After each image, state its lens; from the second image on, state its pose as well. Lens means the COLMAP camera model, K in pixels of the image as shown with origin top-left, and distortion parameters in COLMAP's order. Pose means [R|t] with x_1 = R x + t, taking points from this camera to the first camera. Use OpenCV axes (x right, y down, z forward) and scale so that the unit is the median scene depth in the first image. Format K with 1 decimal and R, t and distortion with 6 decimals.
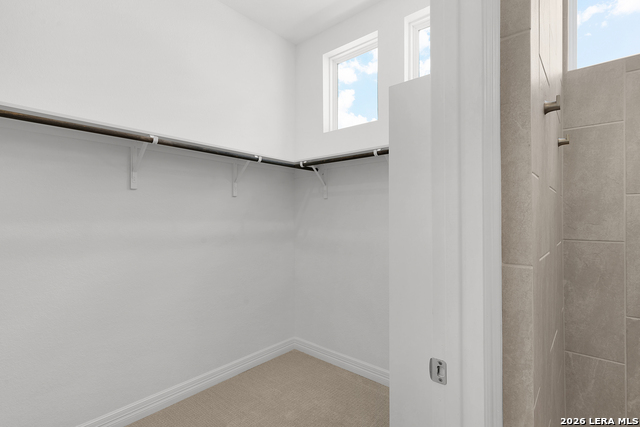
lens RADIAL K [[313.6, 0, 318.2], [0, 313.6, 217.2], [0, 0, 1]] dist [0.003994, -0.001041]
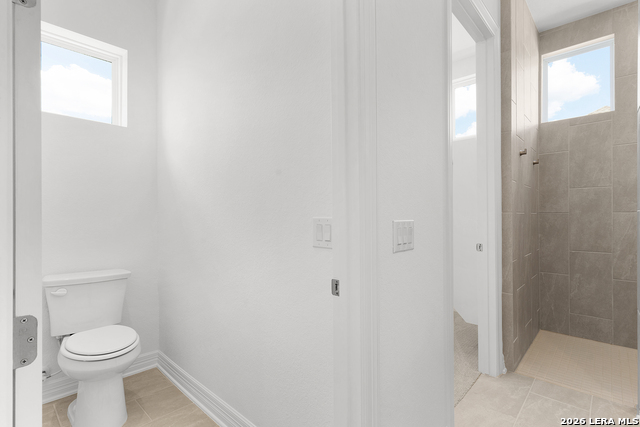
lens RADIAL K [[313.6, 0, 317.4], [0, 313.6, 214.0], [0, 0, 1]] dist [0.003994, -0.001041]
pose [[0.999406, -0.000771, -0.034456, -0.508268], [0.000691, 0.999997, -0.002329, 0.087521], [0.034458, 0.002304, 0.999403, -0.980753]]
